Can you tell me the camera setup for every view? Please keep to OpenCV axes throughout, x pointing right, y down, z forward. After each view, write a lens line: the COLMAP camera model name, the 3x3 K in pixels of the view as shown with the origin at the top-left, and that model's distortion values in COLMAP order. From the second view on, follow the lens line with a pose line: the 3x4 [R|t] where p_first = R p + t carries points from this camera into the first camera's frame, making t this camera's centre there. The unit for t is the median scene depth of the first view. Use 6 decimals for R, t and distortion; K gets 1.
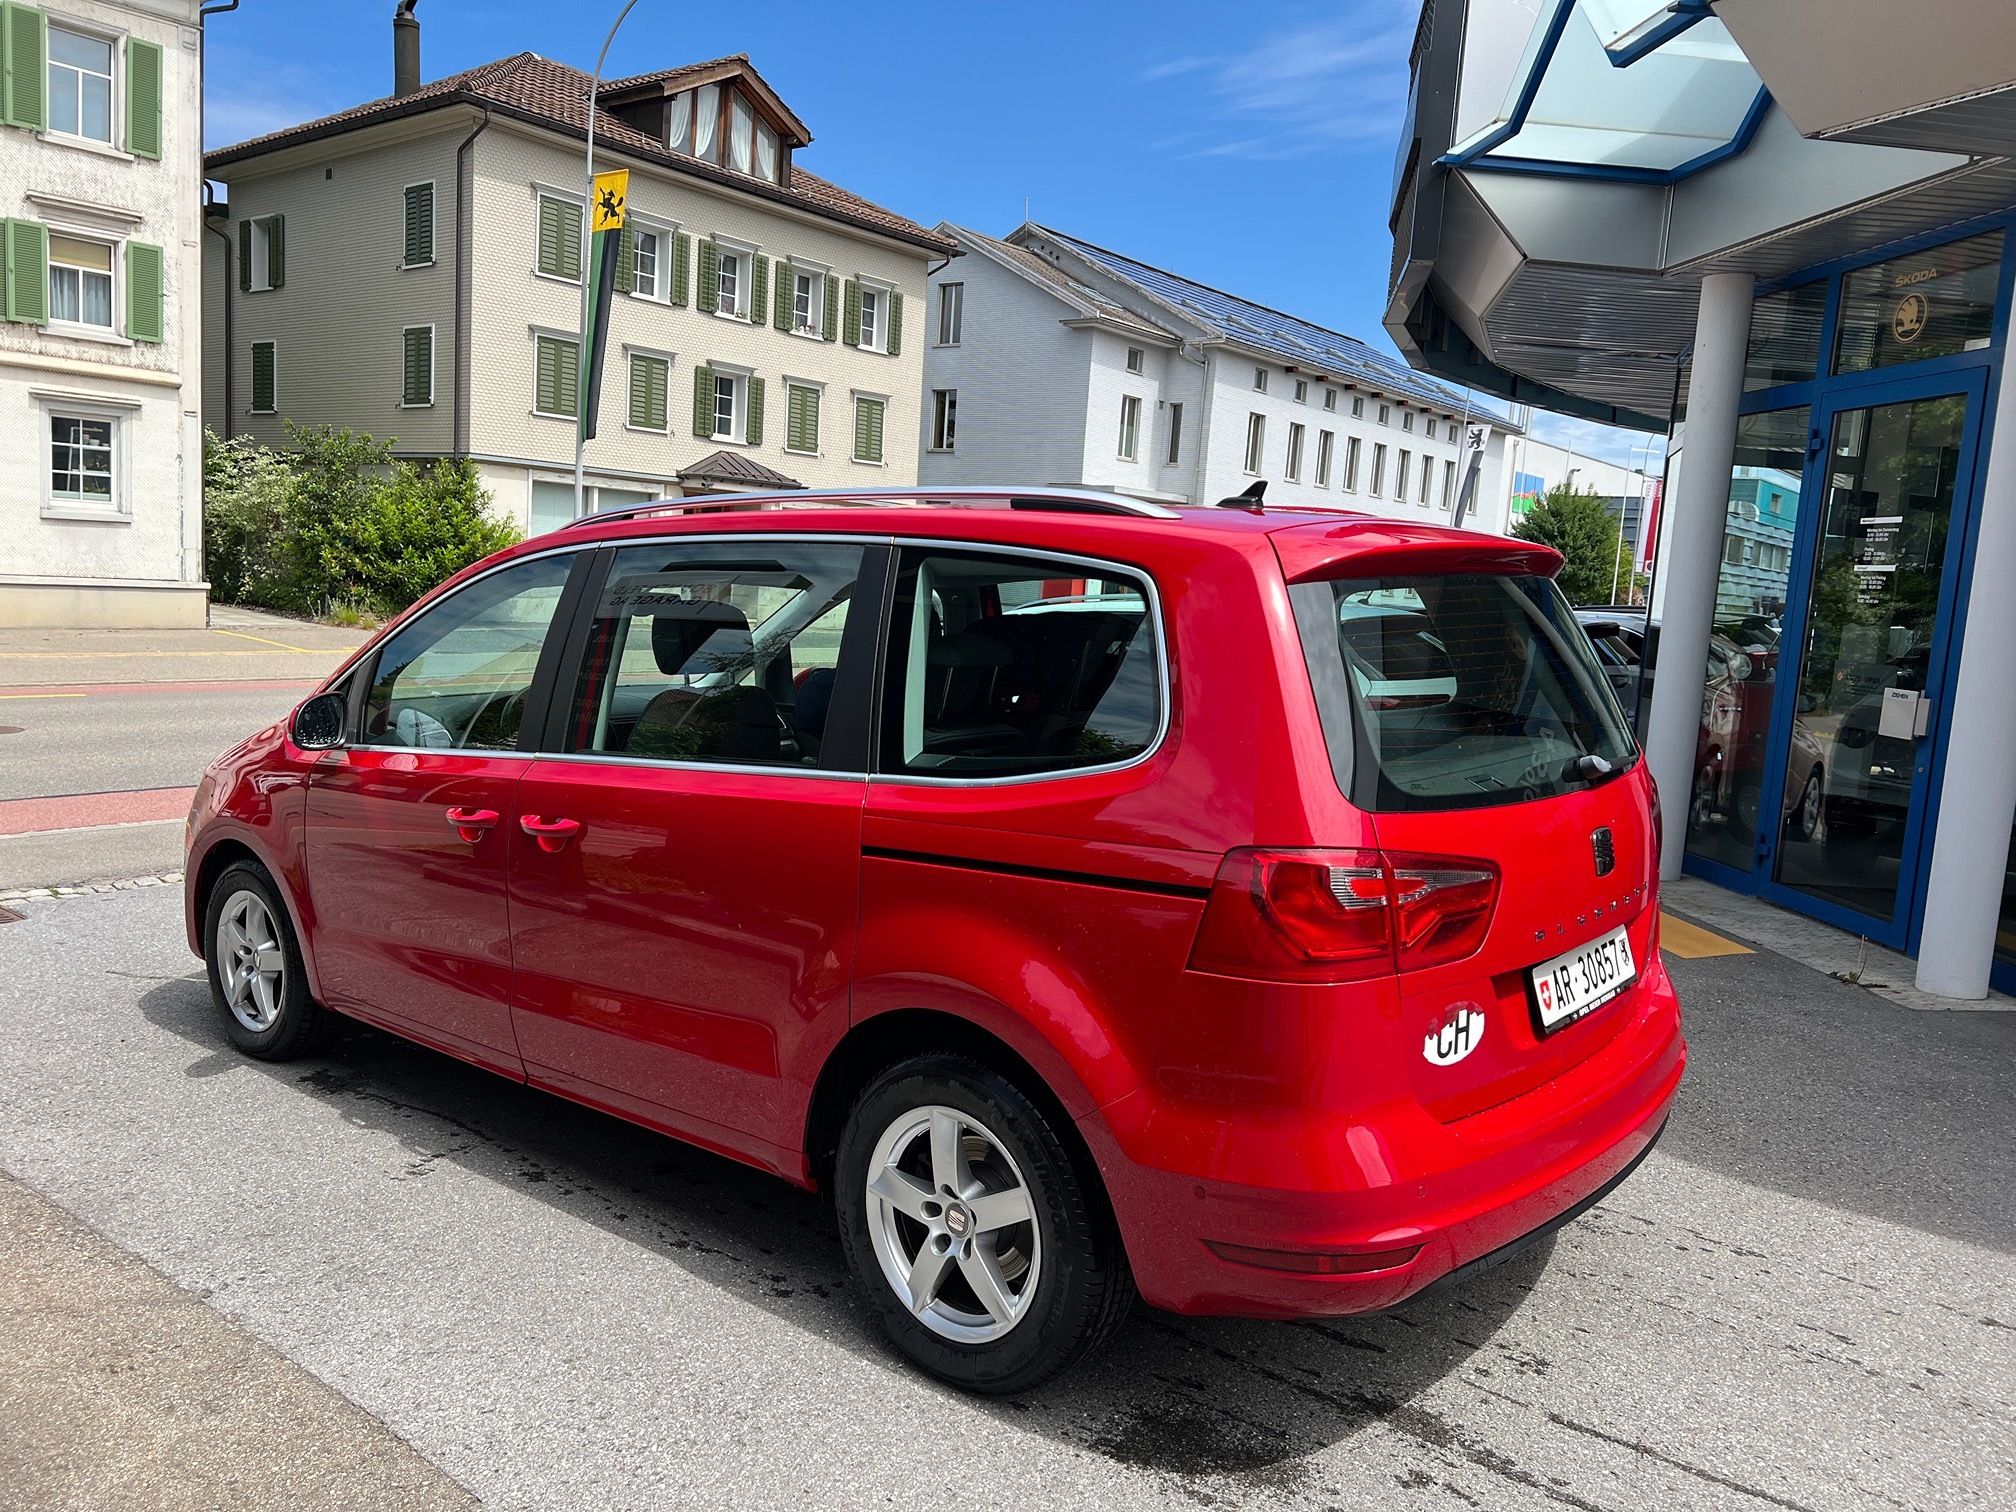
lens RADIAL K [[1505.2, 0, 1008.0], [0, 1505.2, 756.0], [0, 0, 1]] dist [0.054332, -0.051201]
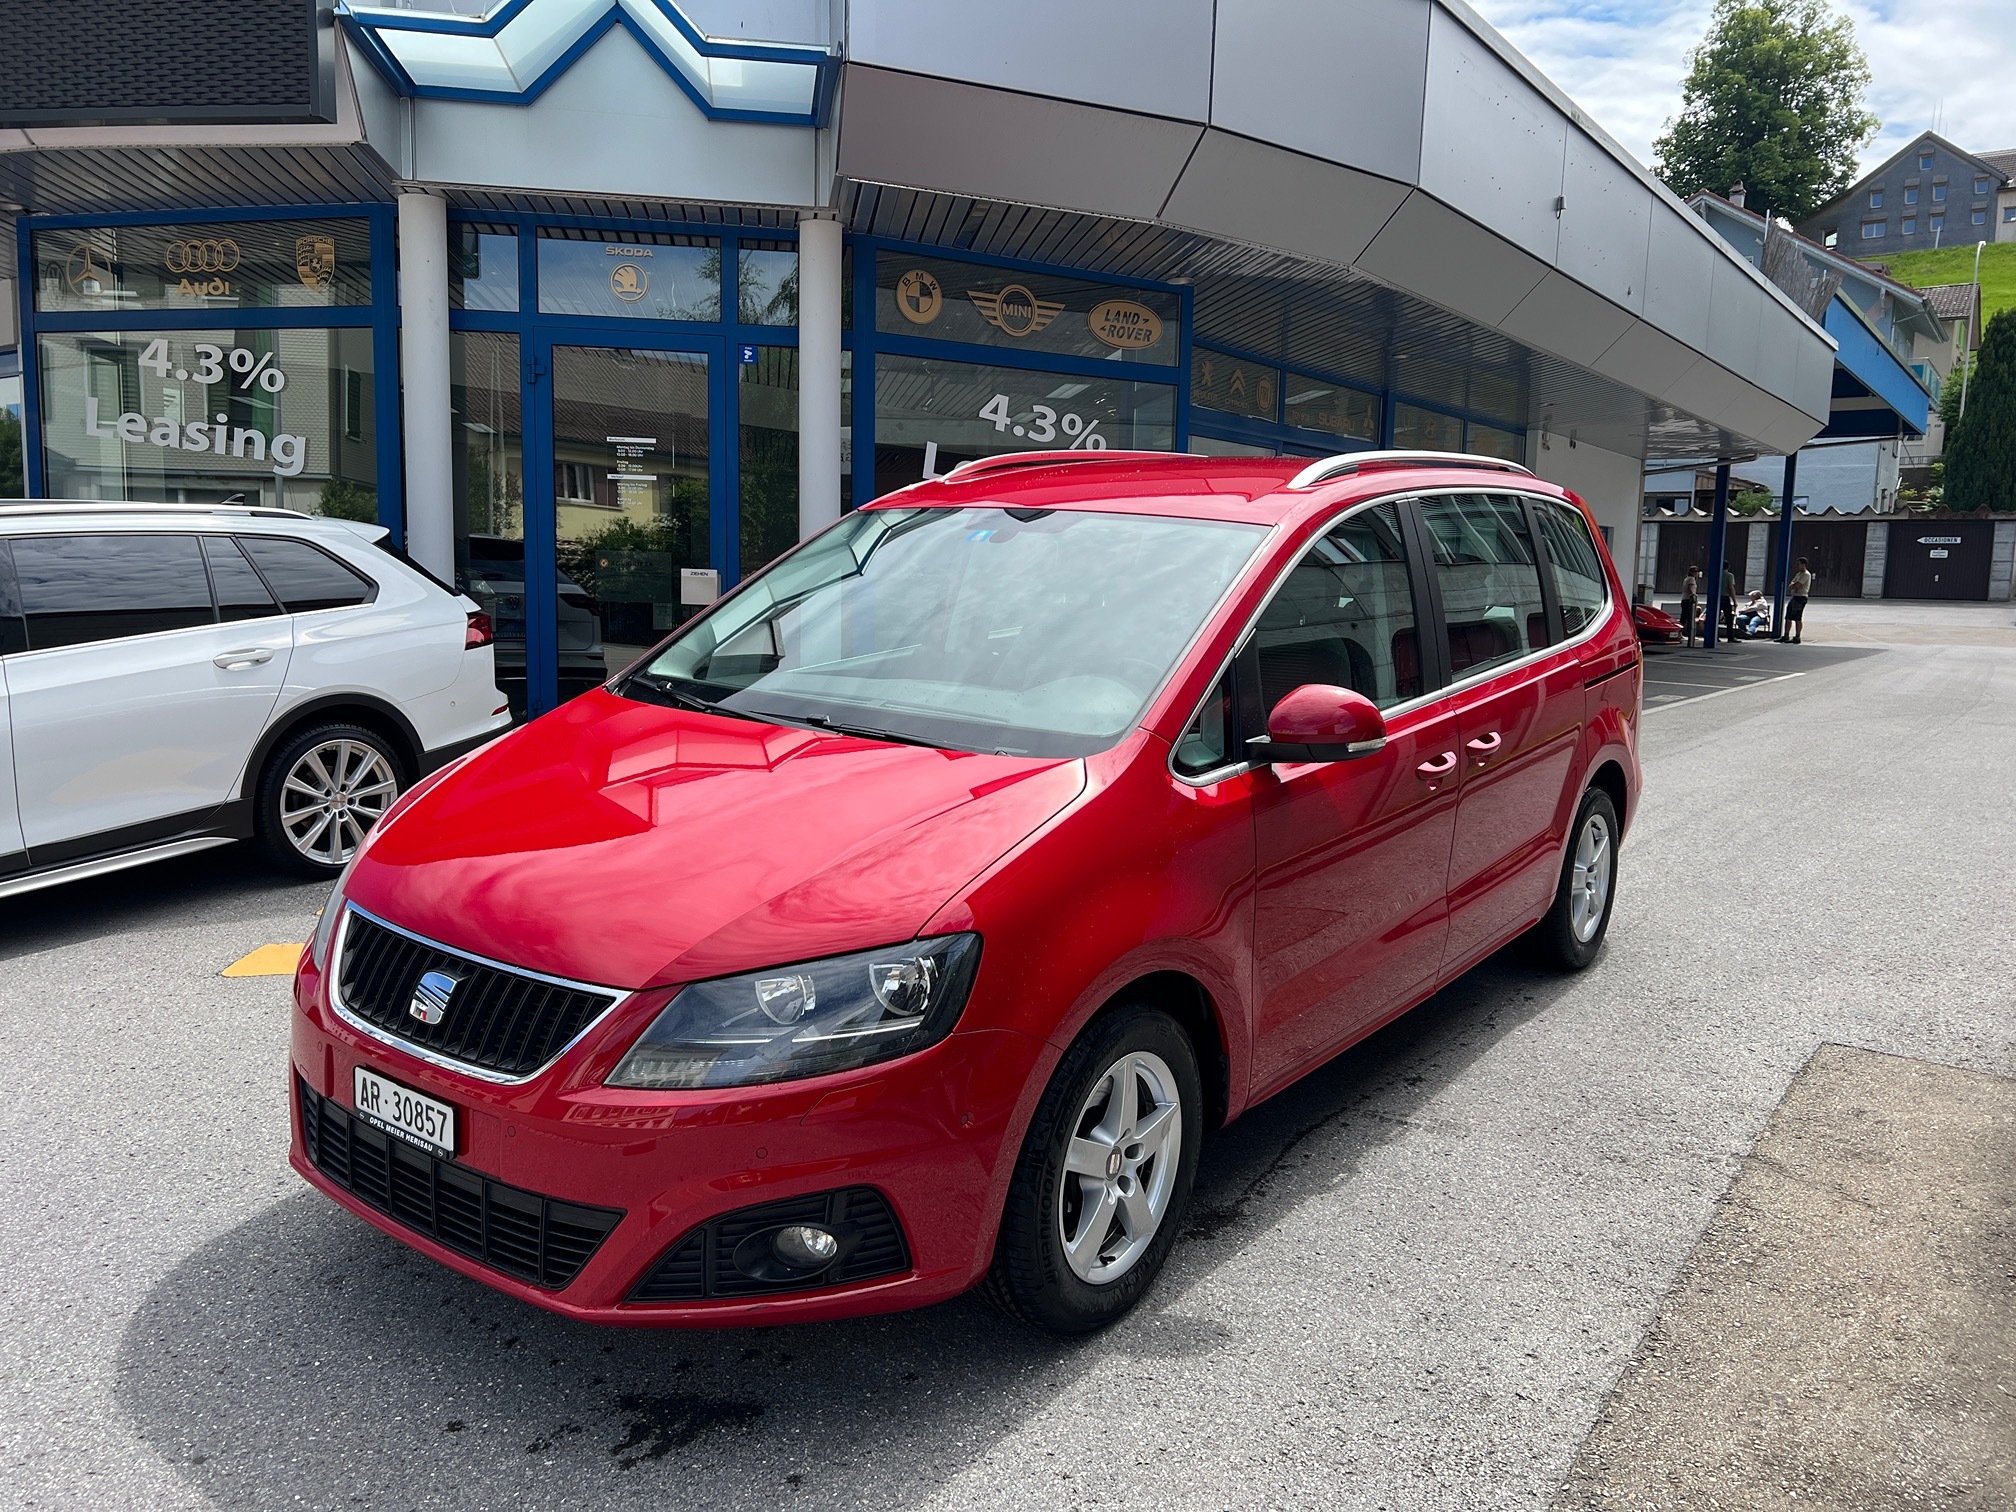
lens RADIAL K [[1519.1, 0, 1008.0], [0, 1519.1, 756.0], [0, 0, 1]] dist [0.037700, -0.040226]
pose [[-0.053556, -0.181484, 0.981934, -0.229203], [0.093530, 0.978111, 0.185879, -0.030790], [-0.994175, 0.101795, -0.035410, 0.226304]]
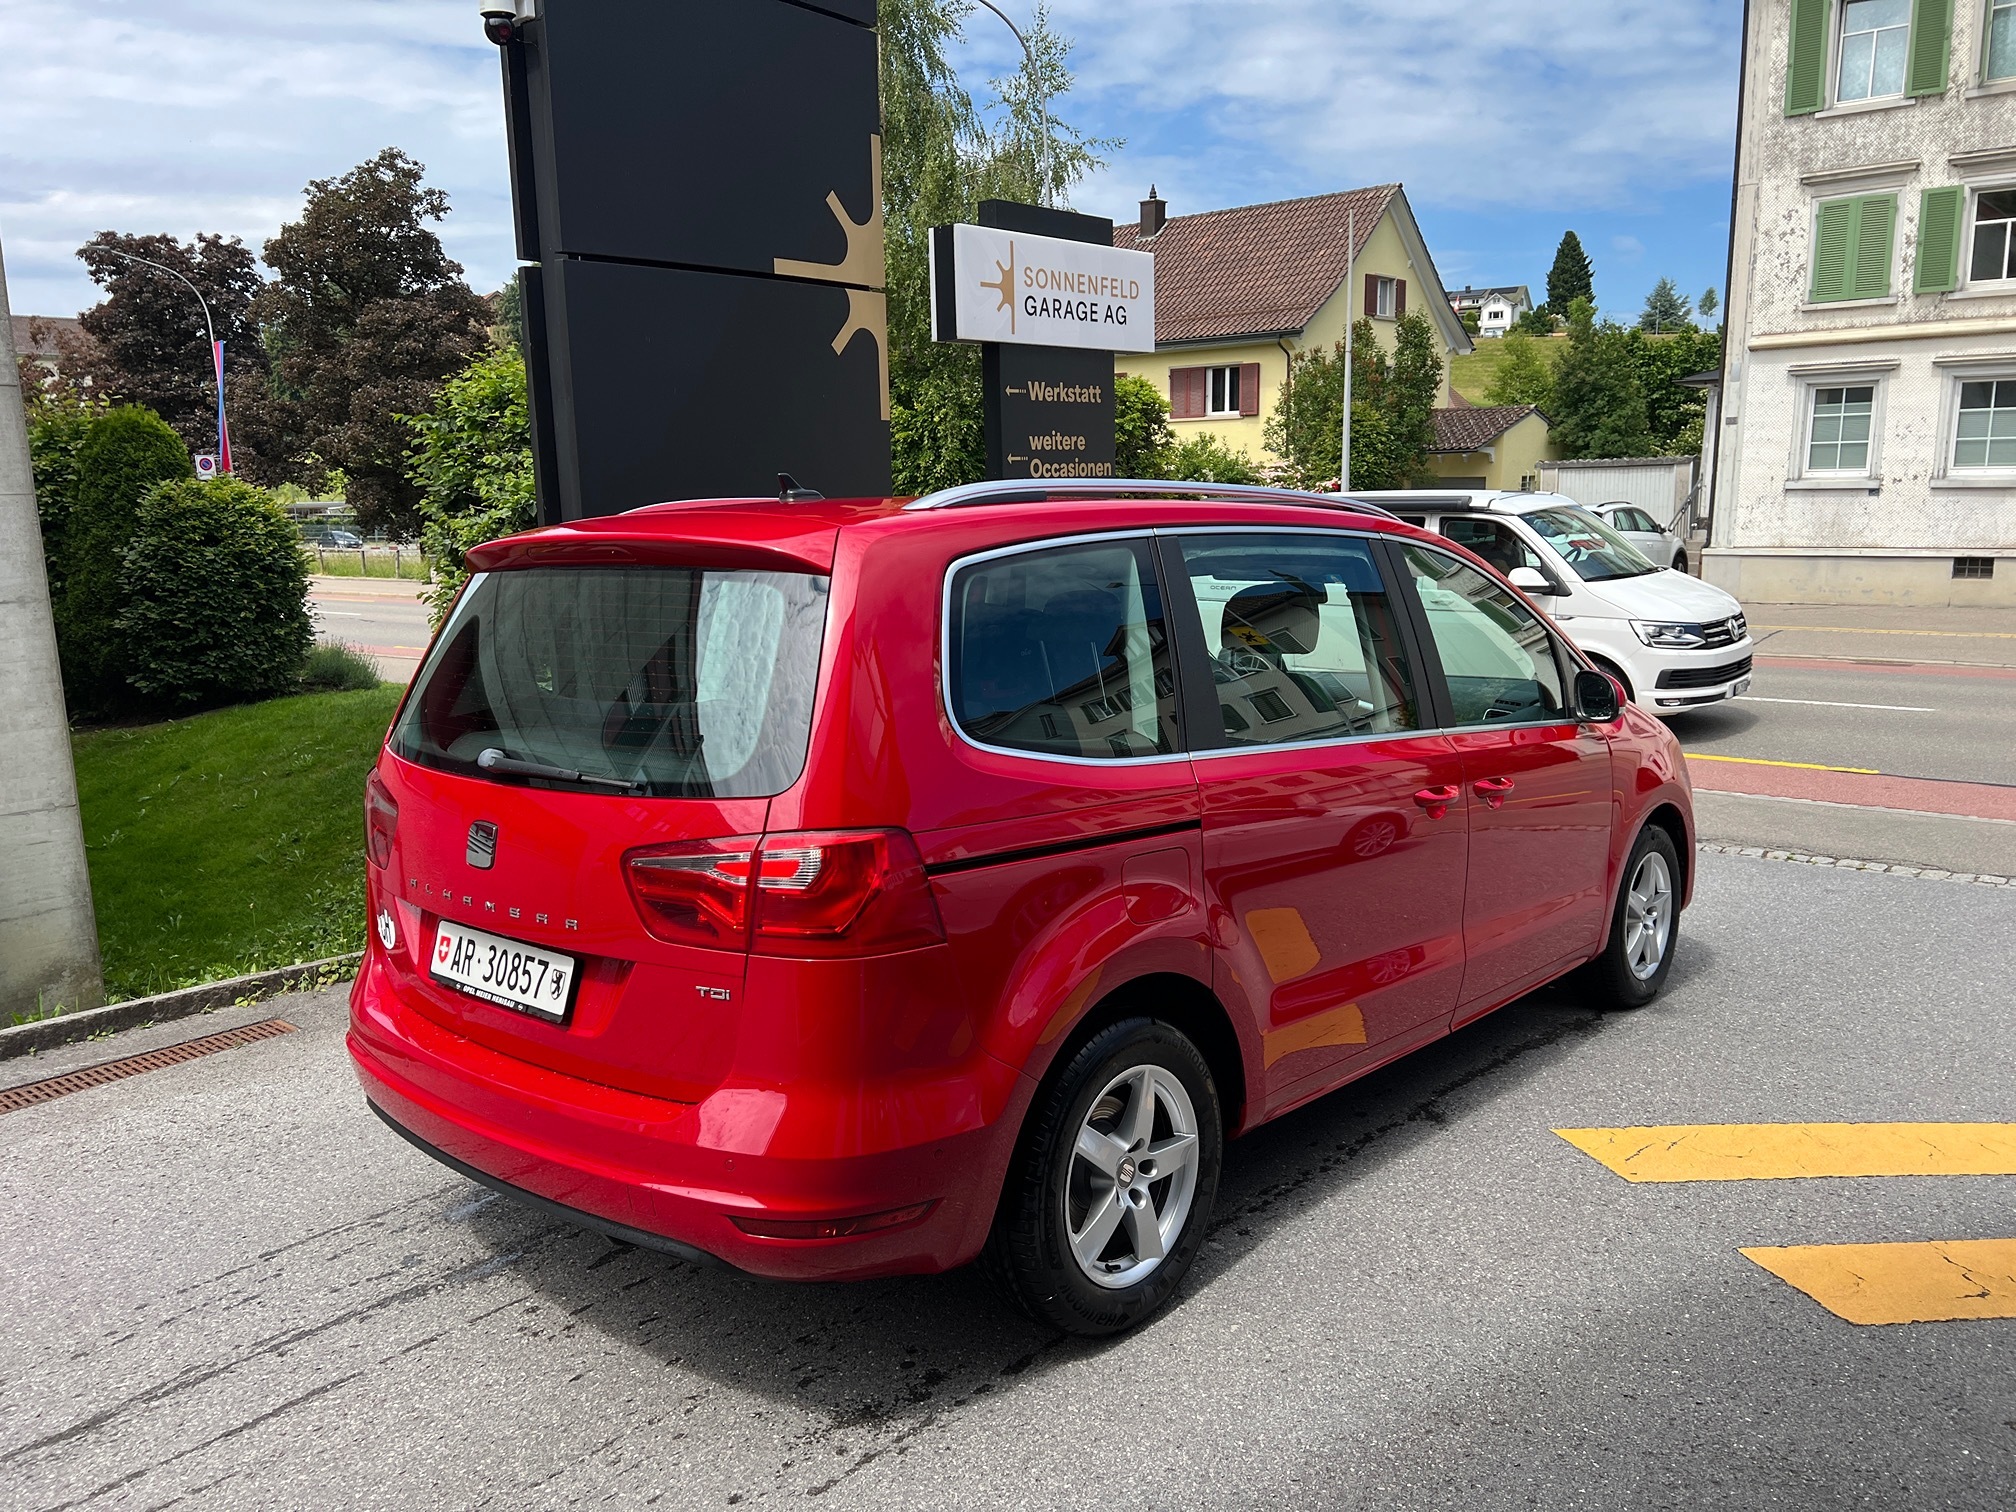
lens RADIAL K [[1566.4, 0, 1008.0], [0, 1566.4, 756.0], [0, 0, 1]] dist [0.130929, -0.234925]
pose [[-0.058449, 0.120606, -0.990978, 0.187058], [-0.100702, 0.986900, 0.126049, -0.021836], [0.993198, 0.107161, -0.045538, 0.184161]]
